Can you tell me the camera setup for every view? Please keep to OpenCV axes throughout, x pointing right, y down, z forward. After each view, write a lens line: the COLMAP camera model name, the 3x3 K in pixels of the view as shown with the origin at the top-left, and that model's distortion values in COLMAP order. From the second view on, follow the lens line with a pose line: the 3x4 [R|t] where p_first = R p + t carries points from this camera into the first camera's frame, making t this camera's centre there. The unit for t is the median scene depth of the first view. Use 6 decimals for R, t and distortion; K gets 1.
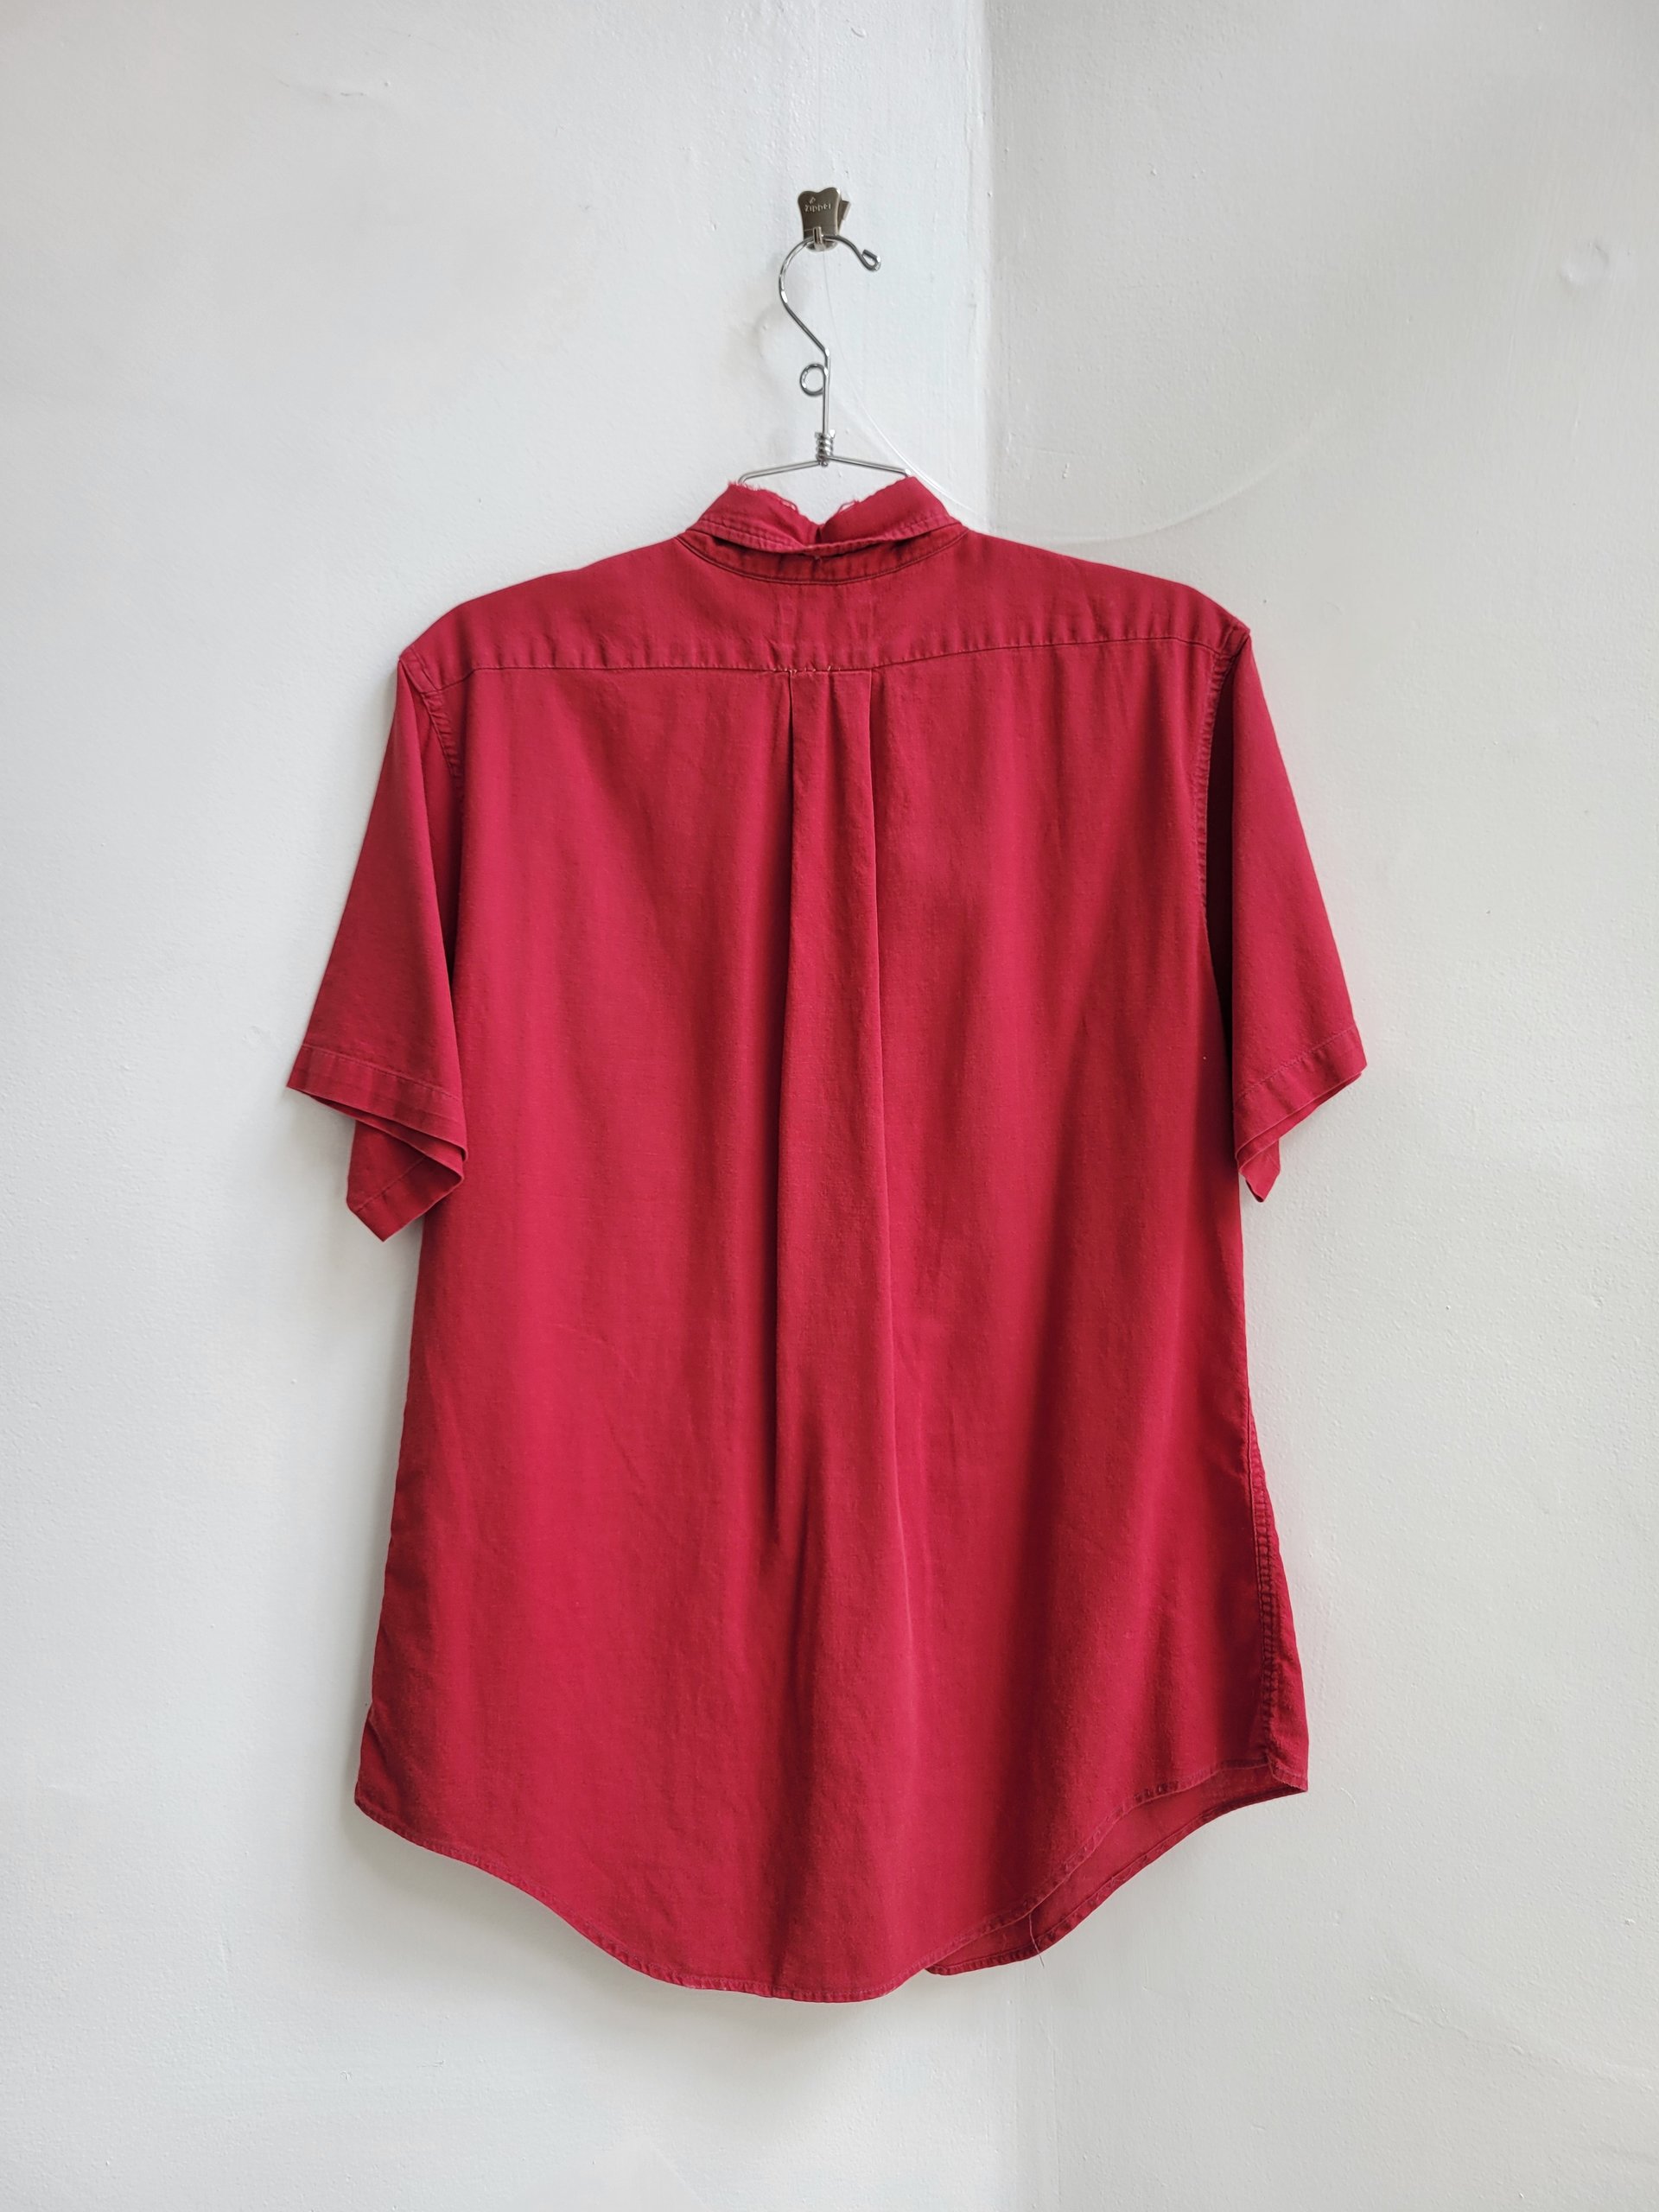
lens RADIAL K [[1773.4, 0, 819.3], [0, 1773.4, 1110.5], [0, 0, 1]] dist [-0.005289, -0.012336]
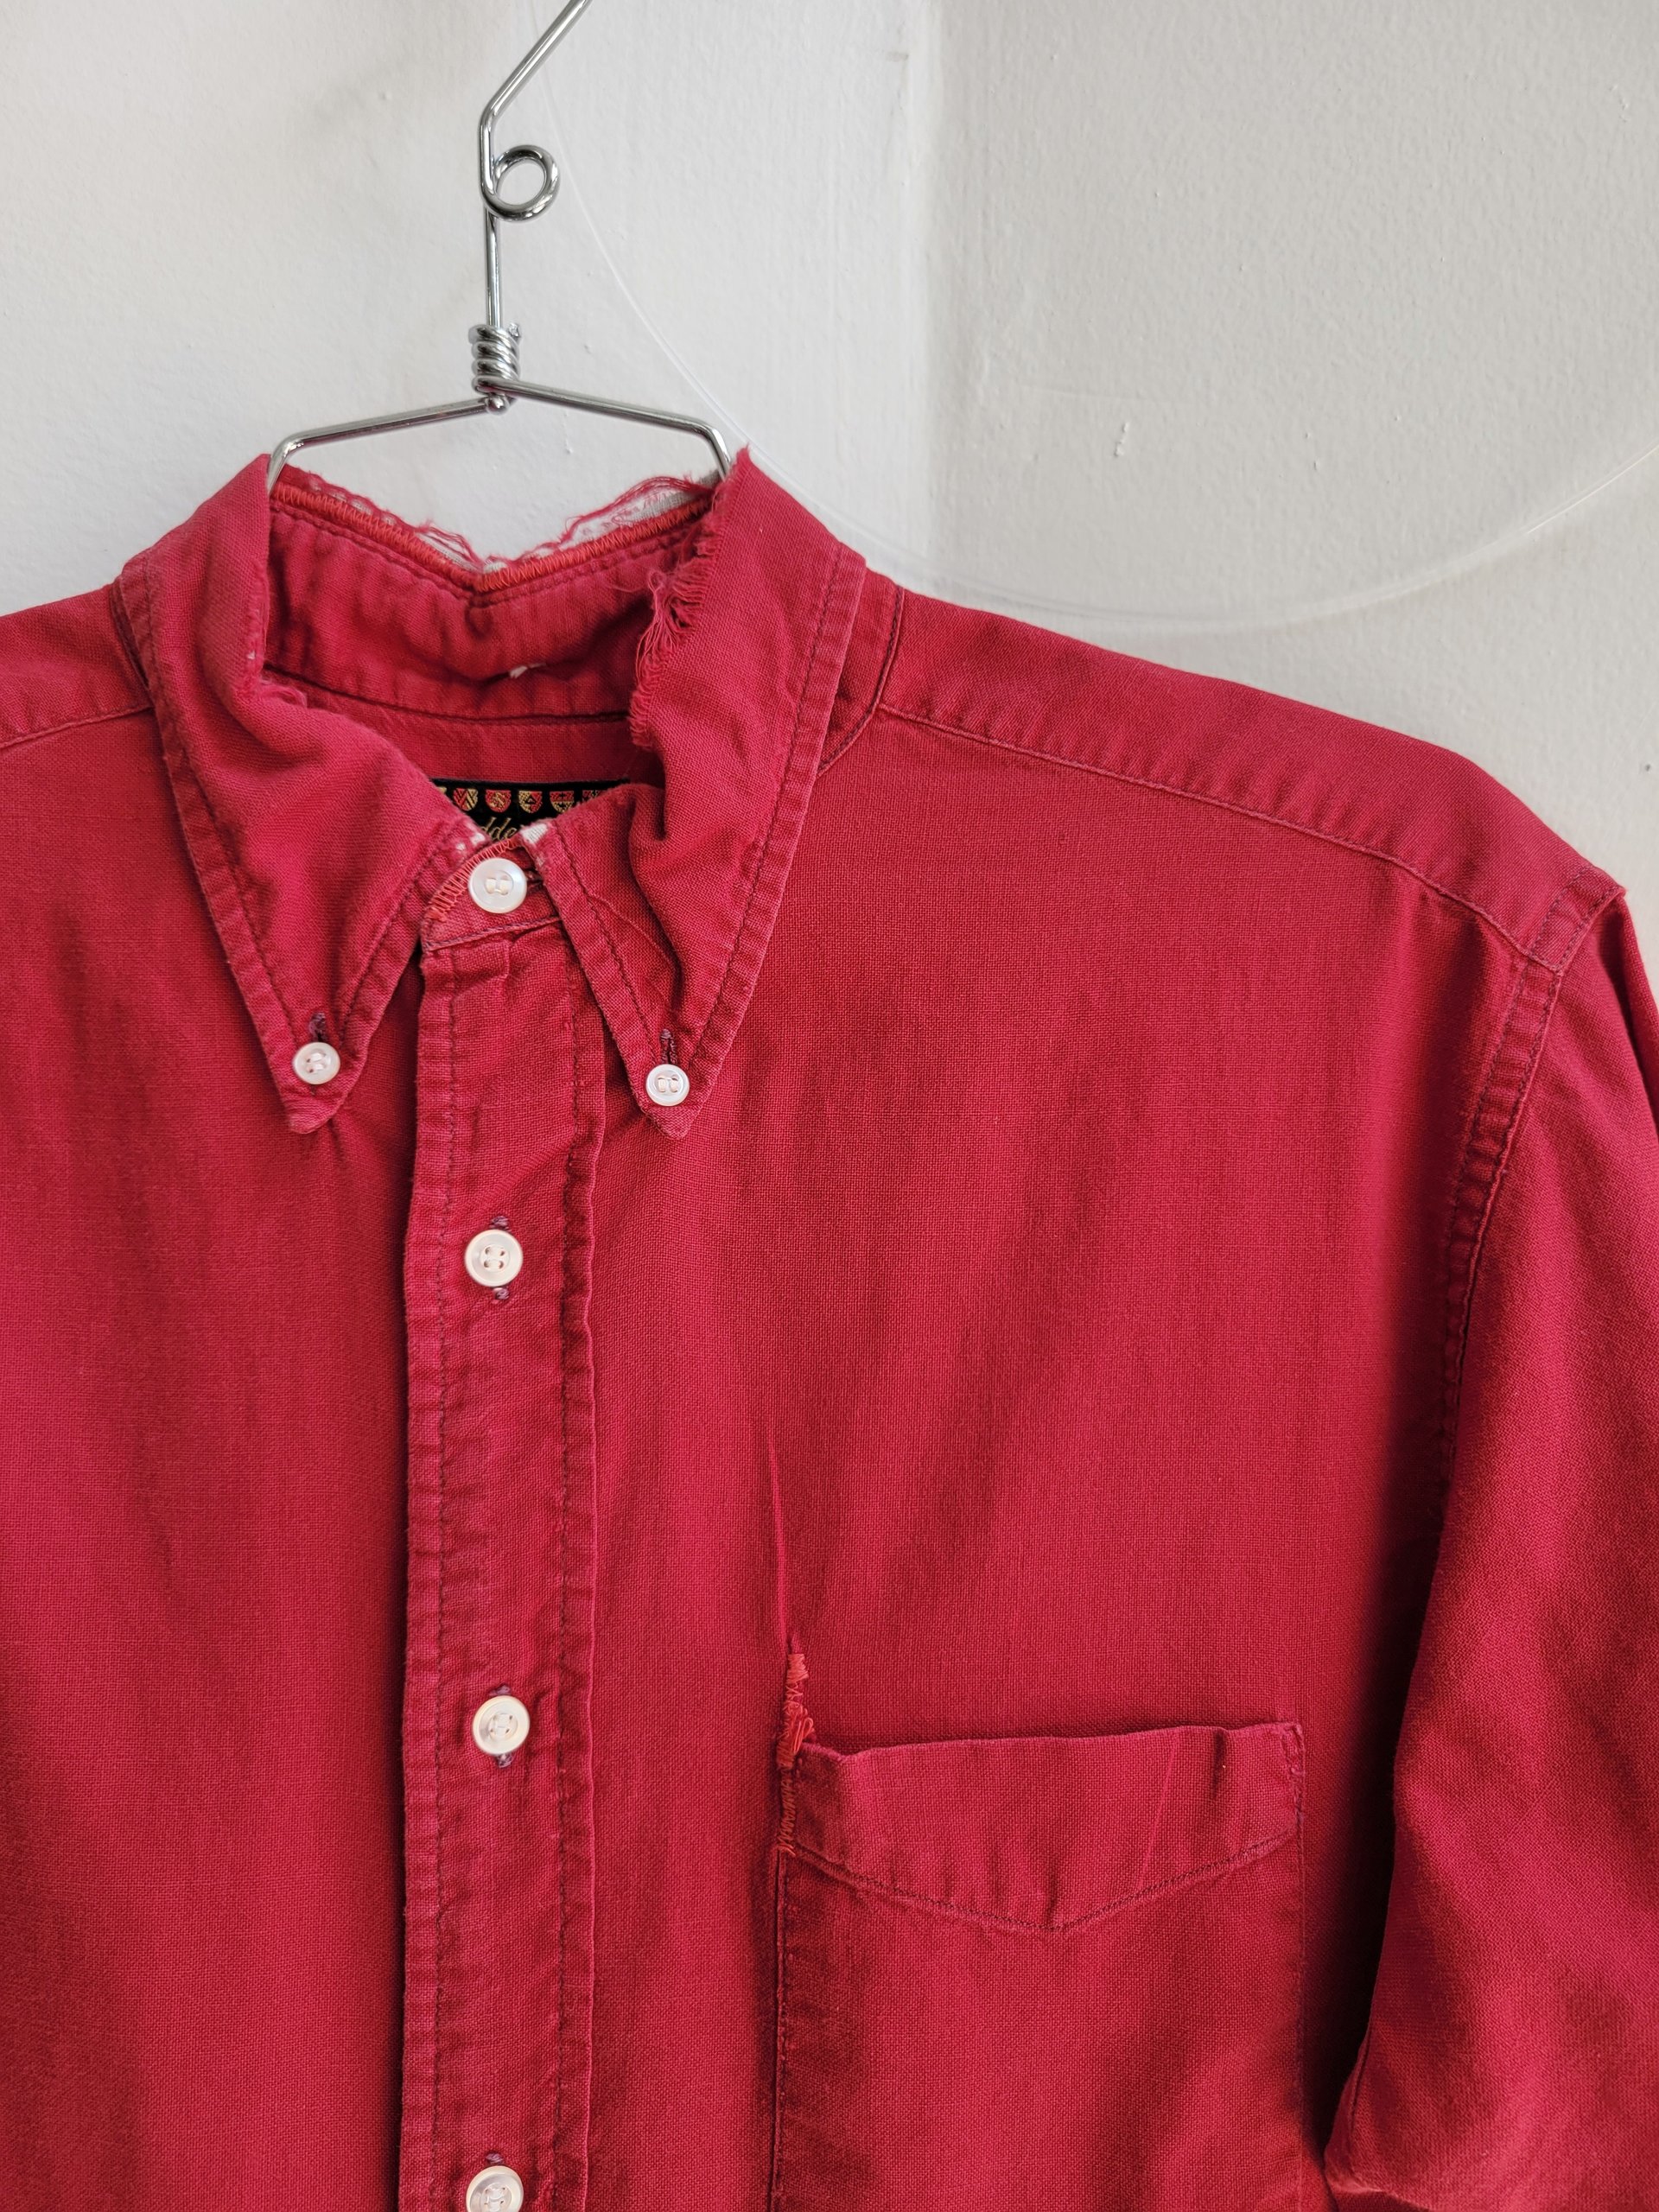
lens RADIAL K [[1773.4, 0, 856.5], [0, 1773.4, 1072.3], [0, 0, 1]] dist [-0.005289, -0.012336]
pose [[0.999780, 0.010194, -0.018310, 0.088575], [-0.011250, 0.998223, -0.058509, -0.194407], [0.017681, 0.058702, 0.998119, 0.610371]]
